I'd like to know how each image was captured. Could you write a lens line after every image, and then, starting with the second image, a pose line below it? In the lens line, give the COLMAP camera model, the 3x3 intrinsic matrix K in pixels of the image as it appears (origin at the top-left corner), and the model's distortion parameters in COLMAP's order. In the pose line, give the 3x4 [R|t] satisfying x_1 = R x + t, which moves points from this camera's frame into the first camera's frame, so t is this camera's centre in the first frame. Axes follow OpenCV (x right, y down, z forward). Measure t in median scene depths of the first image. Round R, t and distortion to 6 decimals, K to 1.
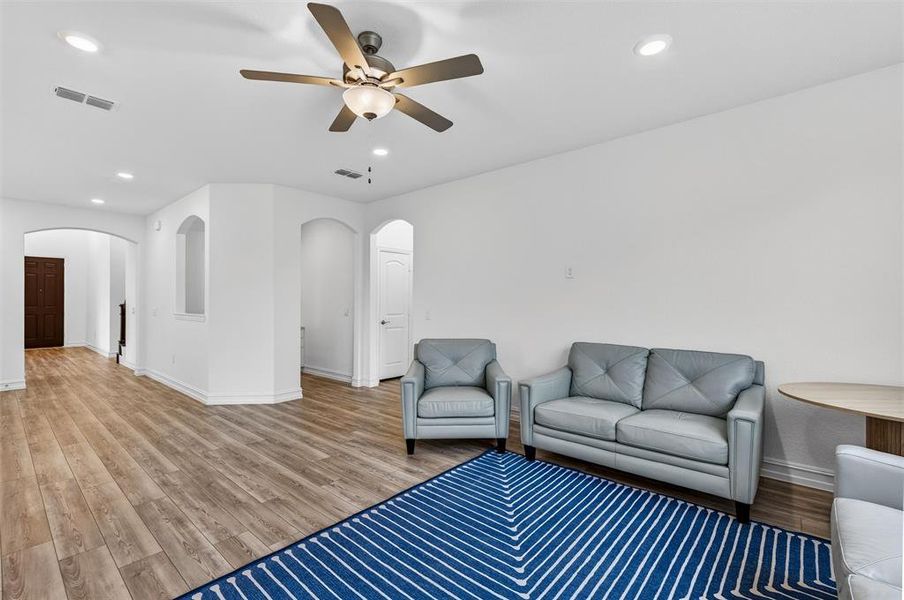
lens RADIAL K [[401.9, 0, 448.2], [0, 401.9, 297.7], [0, 0, 1]] dist [-0.000119, -0.000316]
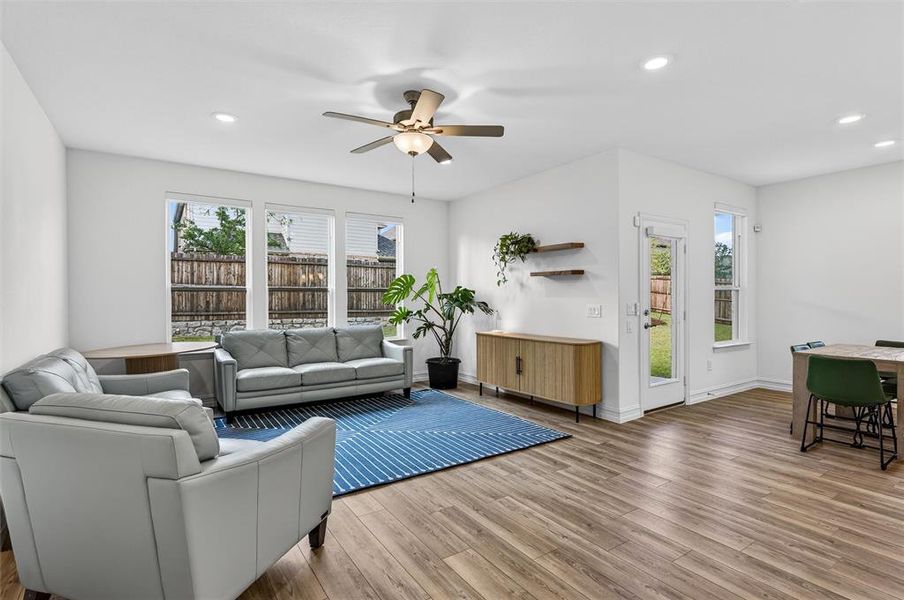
lens RADIAL K [[441.3, 0, 449.9], [0, 441.3, 301.0], [0, 0, 1]] dist [0.003463, 0.000562]
pose [[-0.965730, 0.001621, 0.259543, -0.558187], [0.001419, 0.999999, -0.000965, 0.020364], [-0.259544, -0.000564, -0.965731, 1.924411]]
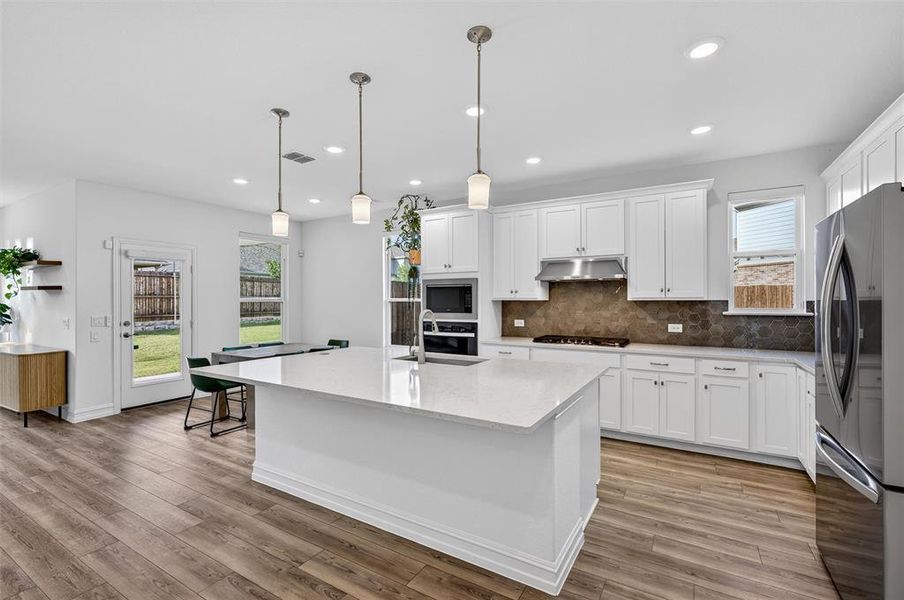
lens RADIAL K [[405.1, 0, 452.0], [0, 405.1, 300.0], [0, 0, 1]] dist [0.001079, -0.000071]
pose [[-0.983535, 0.003548, -0.180683, -1.936864], [0.004946, 0.999961, -0.007286, -0.018918], [0.180650, -0.008060, -0.983514, 2.126714]]
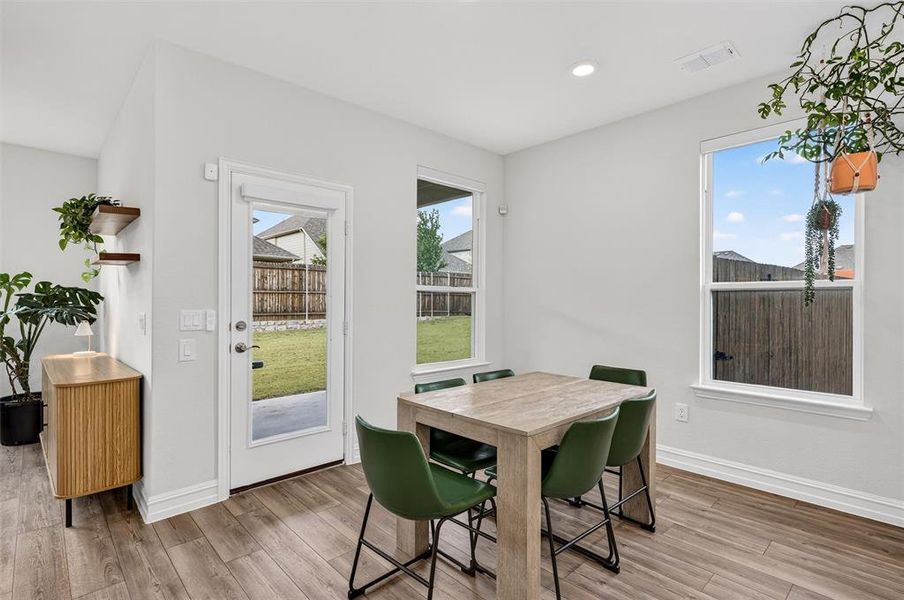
lens RADIAL K [[441.3, 0, 449.9], [0, 441.3, 301.0], [0, 0, 1]] dist [0.003463, 0.000562]
pose [[-0.995224, -0.002672, 0.097579, -1.427703], [-0.003427, 0.999965, -0.007574, 0.013397], [-0.097555, -0.007872, -0.995199, 1.073764]]
